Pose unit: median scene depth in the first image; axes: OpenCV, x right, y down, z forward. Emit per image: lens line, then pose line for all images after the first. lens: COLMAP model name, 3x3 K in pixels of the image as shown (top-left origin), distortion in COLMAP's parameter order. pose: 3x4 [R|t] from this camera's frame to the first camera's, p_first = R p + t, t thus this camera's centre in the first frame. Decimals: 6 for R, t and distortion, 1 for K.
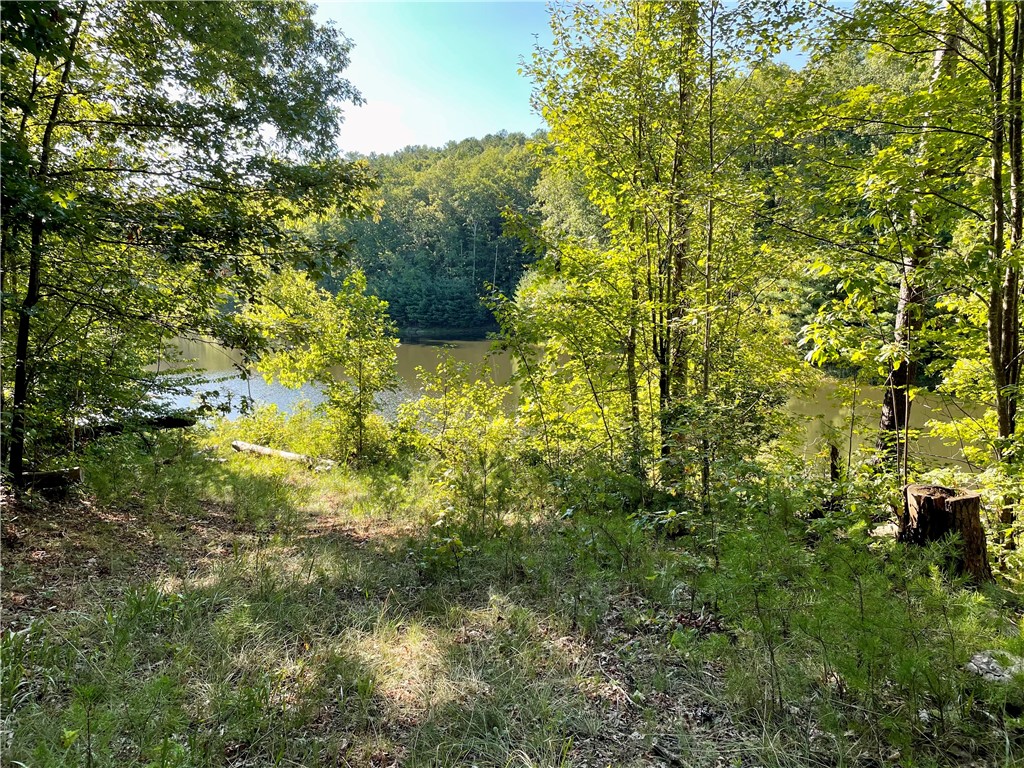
lens RADIAL K [[772.4, 0, 513.5], [0, 772.4, 381.3], [0, 0, 1]] dist [0.047352, -0.017221]
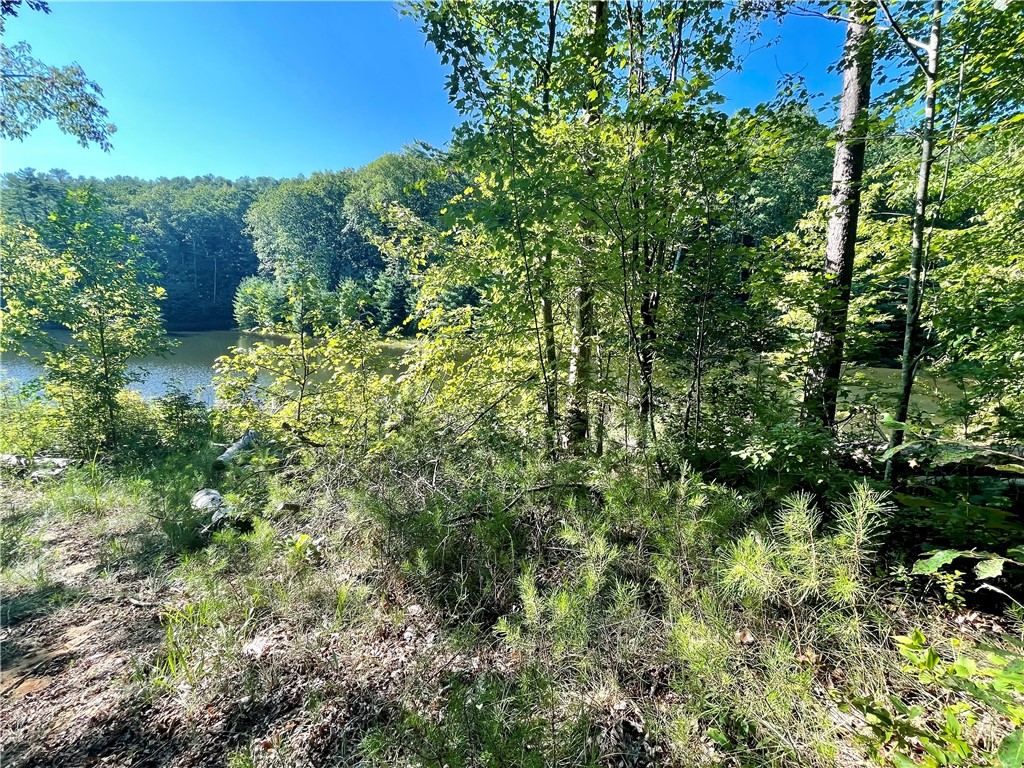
lens RADIAL K [[465.3, 0, 511.8], [0, 465.3, 383.4], [0, 0, 1]] dist [-0.004156, 0.000072]
pose [[0.853227, -0.071671, 0.516591, -0.089968], [0.043221, 0.996822, 0.066911, 0.022384], [-0.519745, -0.034762, 0.853614, 0.388987]]
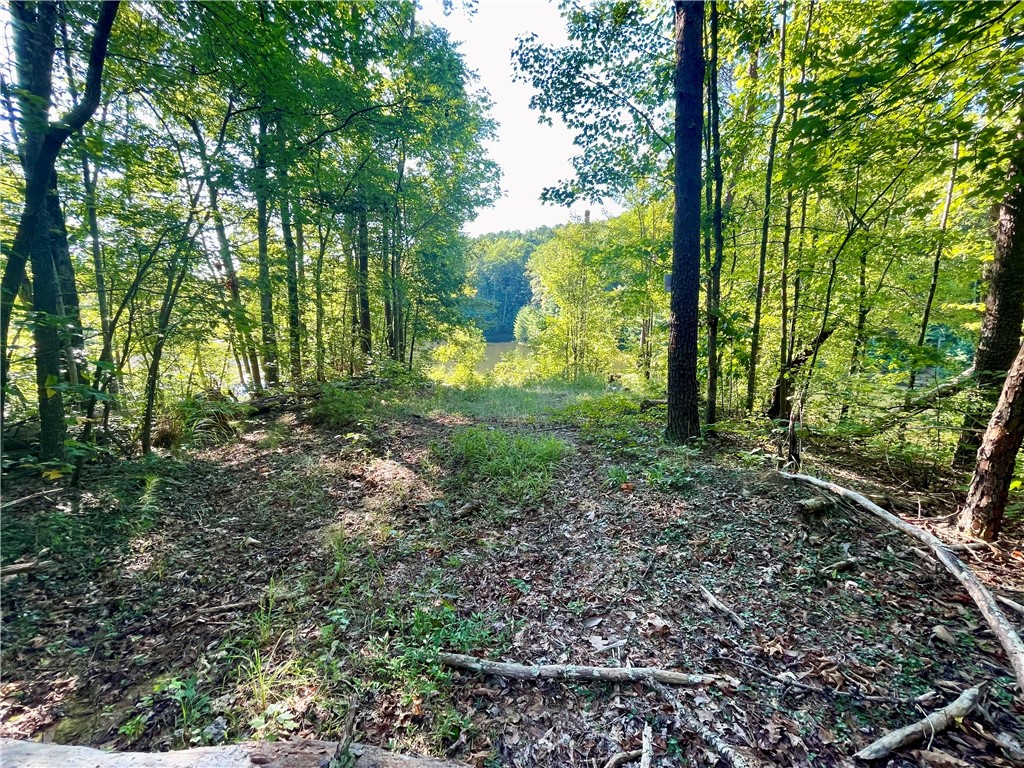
lens RADIAL K [[440.8, 0, 510.2], [0, 440.8, 382.4], [0, 0, 1]] dist [-0.000375, -0.000004]
pose [[0.999881, 0.015418, -0.000196, -0.053868], [-0.015400, 0.999184, 0.037344, 0.023247], [0.000772, -0.037336, 0.999302, -0.553503]]
